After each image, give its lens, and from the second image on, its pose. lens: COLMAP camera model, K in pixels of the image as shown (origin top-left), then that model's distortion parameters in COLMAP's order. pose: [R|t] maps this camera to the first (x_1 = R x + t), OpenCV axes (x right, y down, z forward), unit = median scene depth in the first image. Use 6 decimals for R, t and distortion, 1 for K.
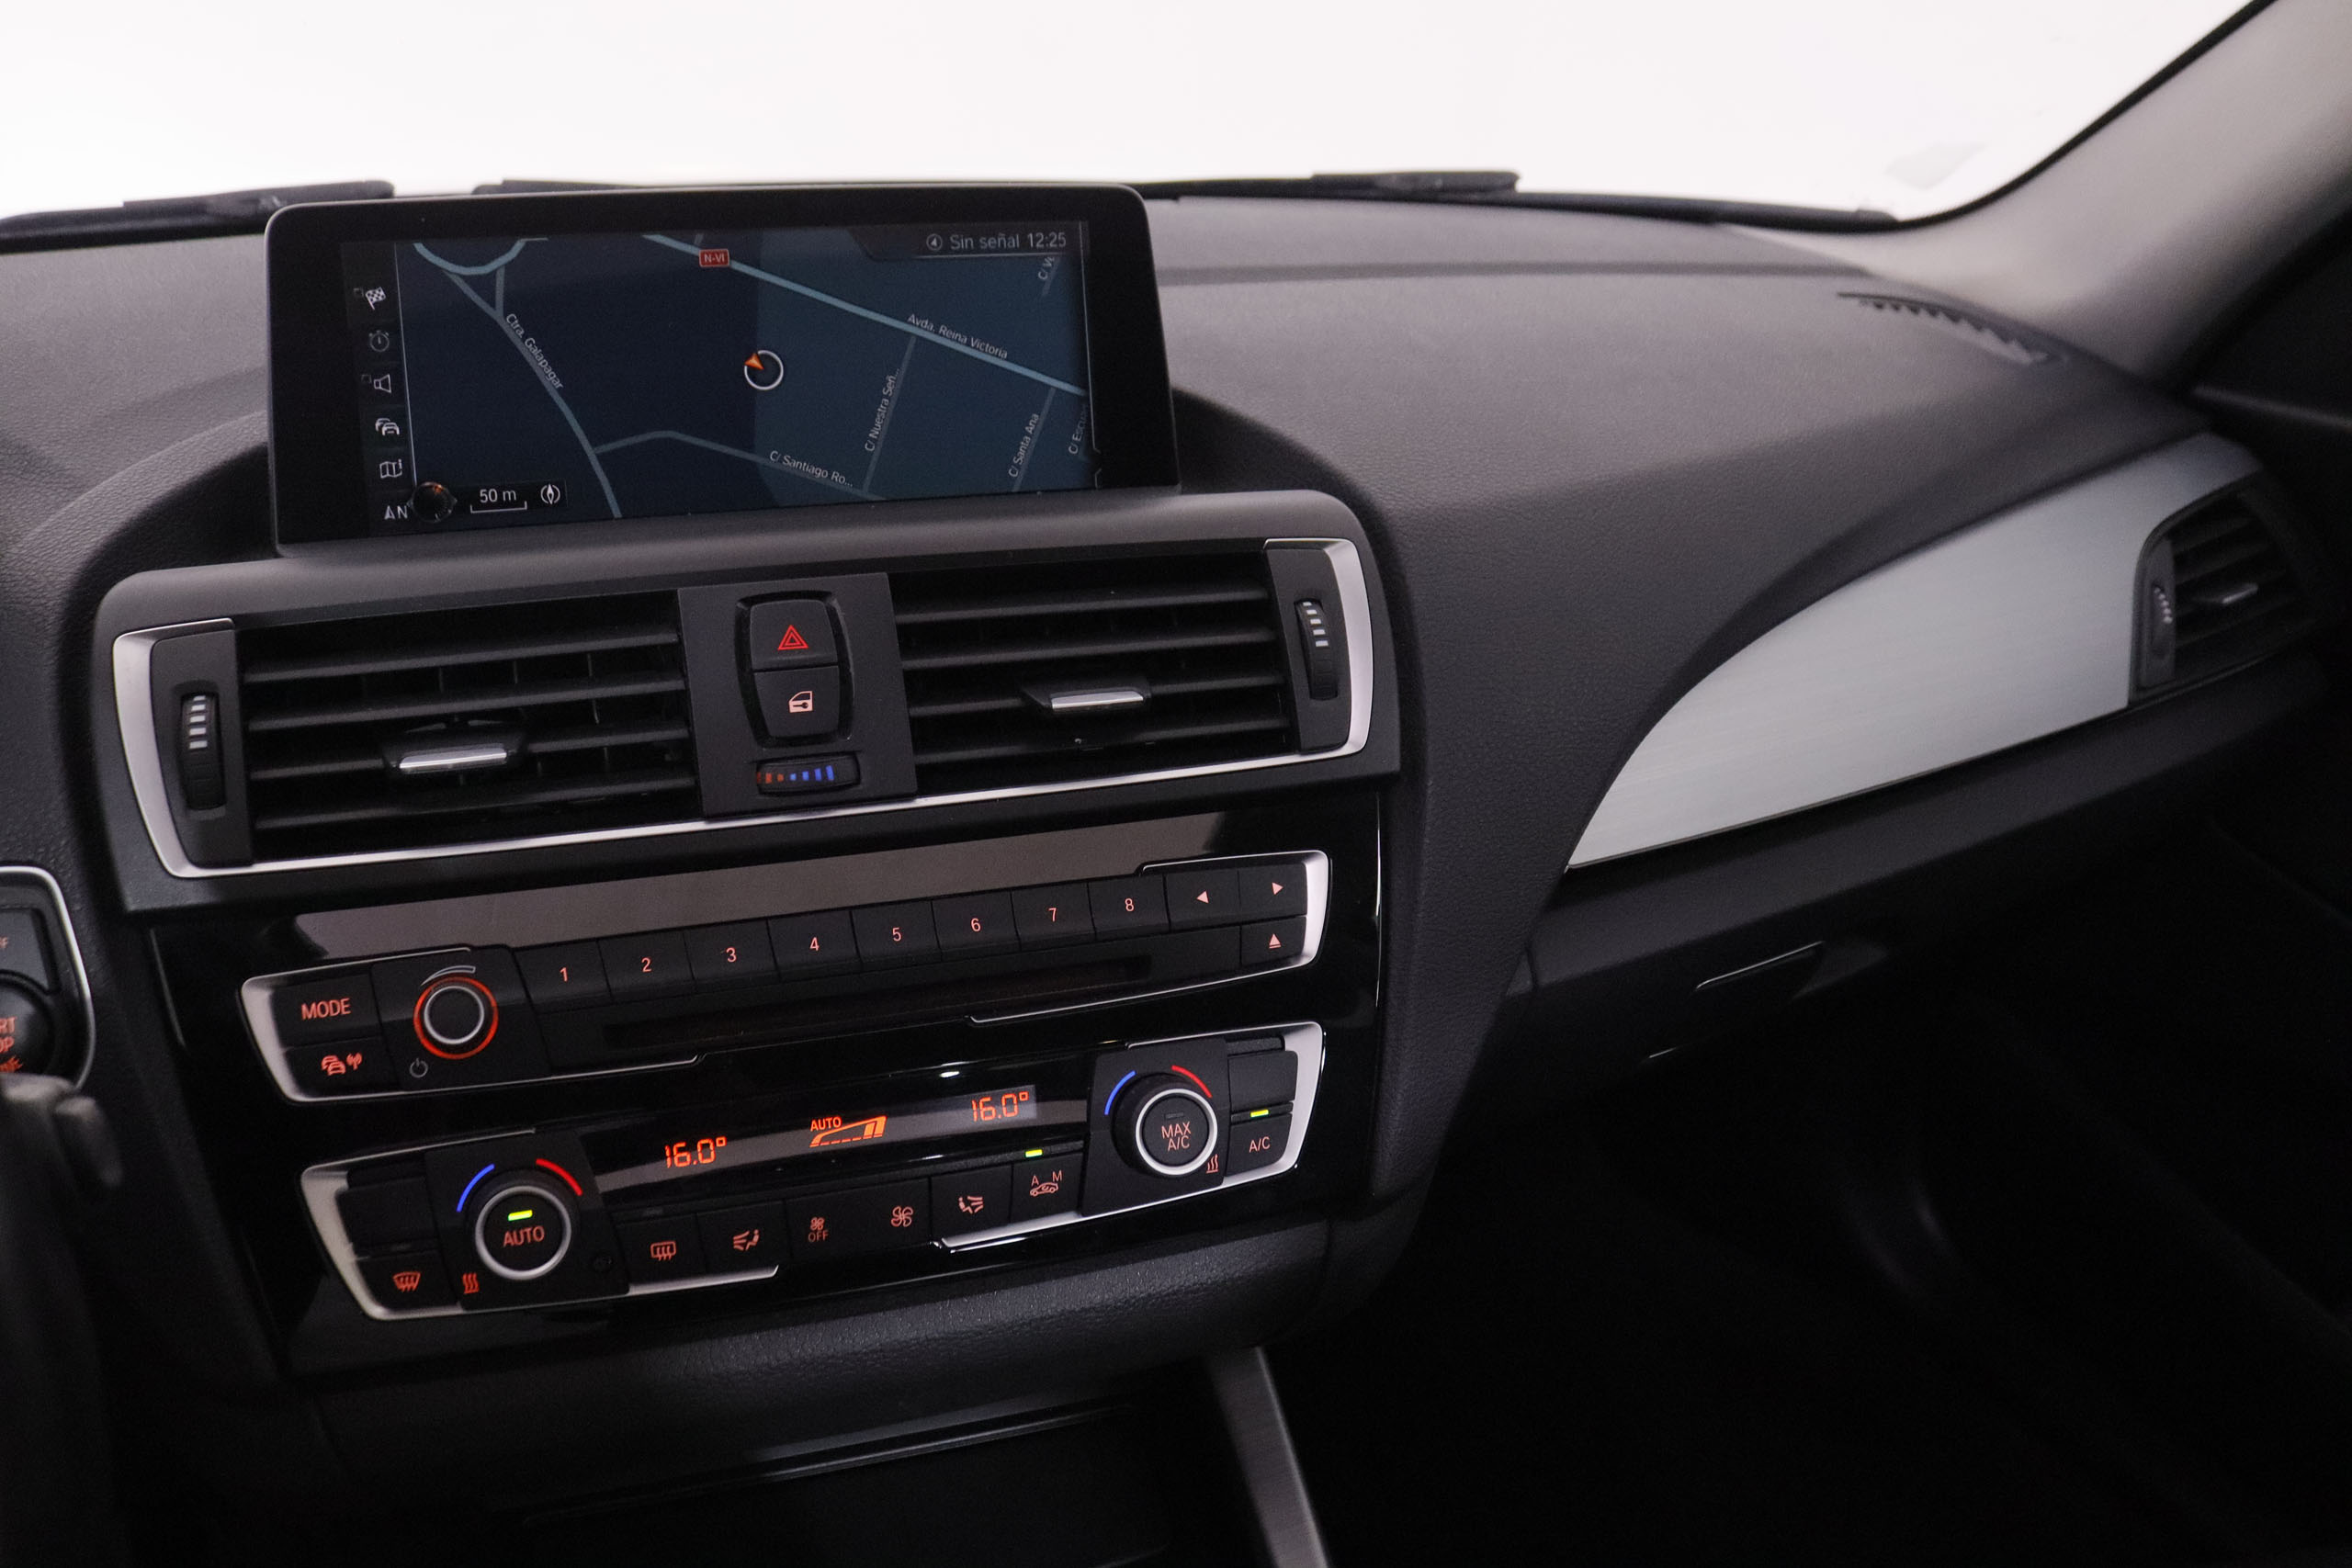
lens RADIAL K [[1985.7, 0, 1194.3], [0, 1985.7, 782.3], [0, 0, 1]] dist [-0.161422, 0.094690]
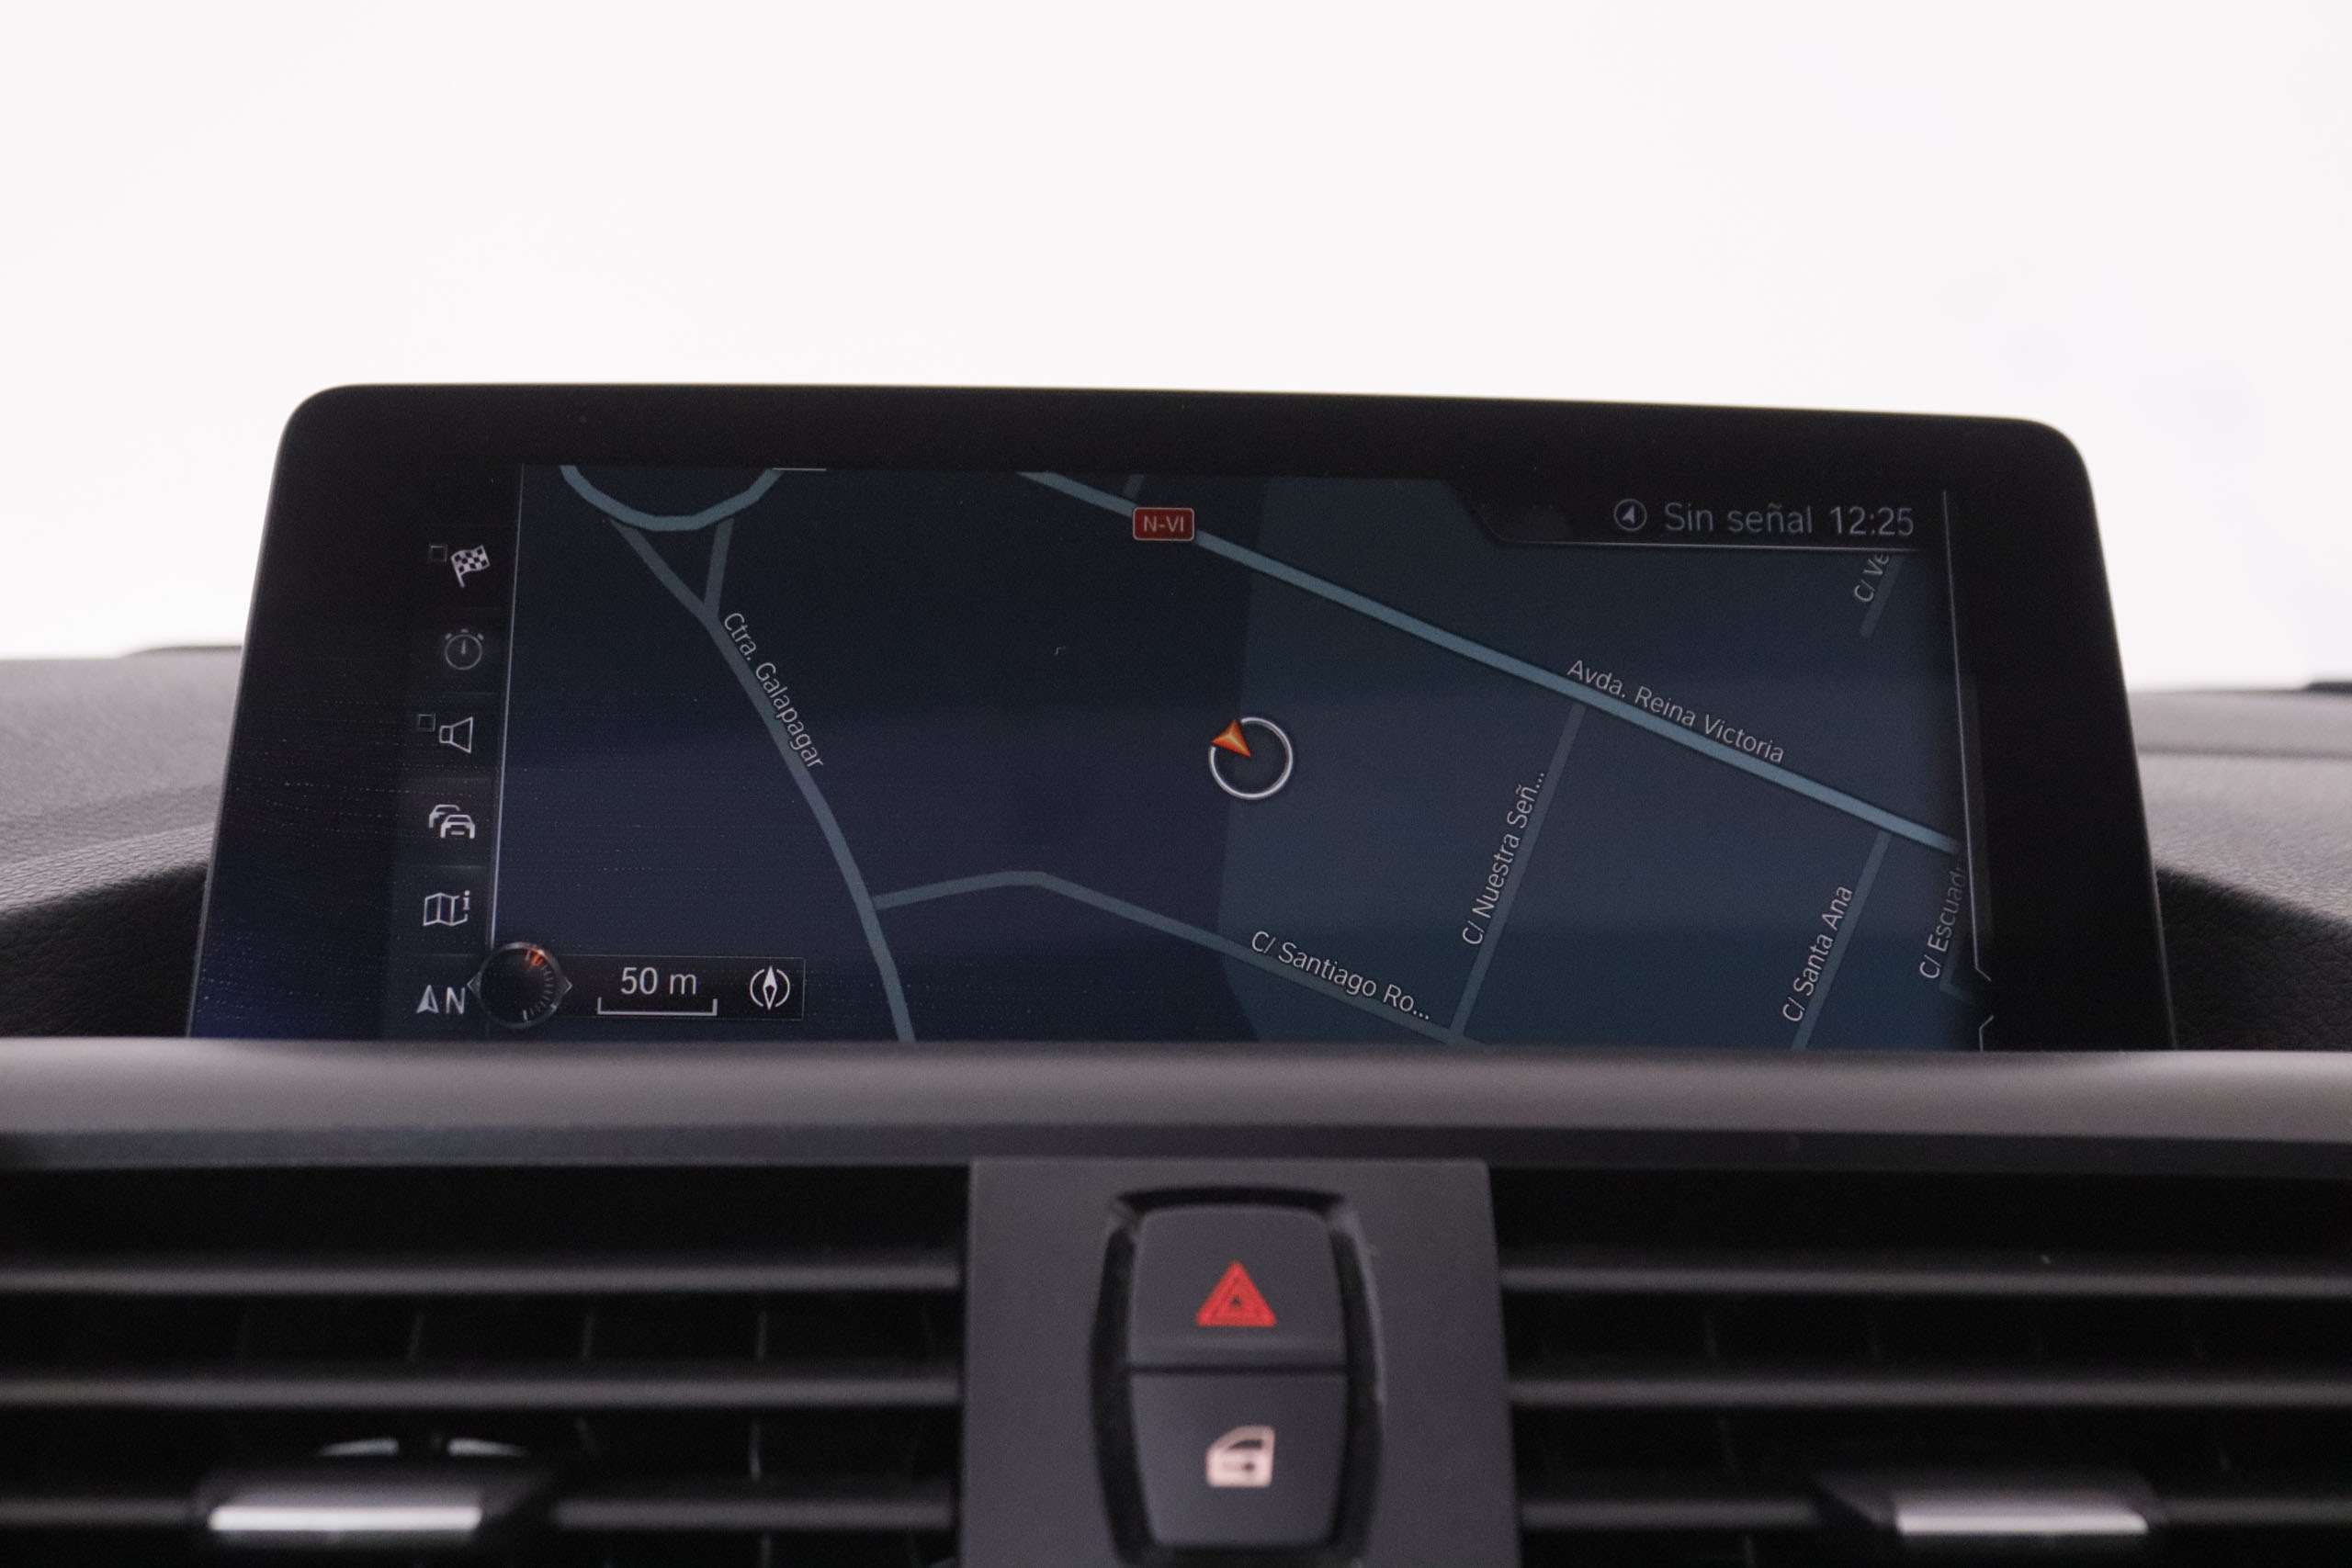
lens RADIAL K [[2763.8, 0, 1184.7], [0, 2763.8, 724.3], [0, 0, 1]] dist [-0.028687, 0.000000]
pose [[0.957572, -0.012594, -0.287919, -0.046940], [-0.095385, 0.928888, -0.357868, 0.019448], [0.271951, 0.370147, 0.888276, 0.421044]]
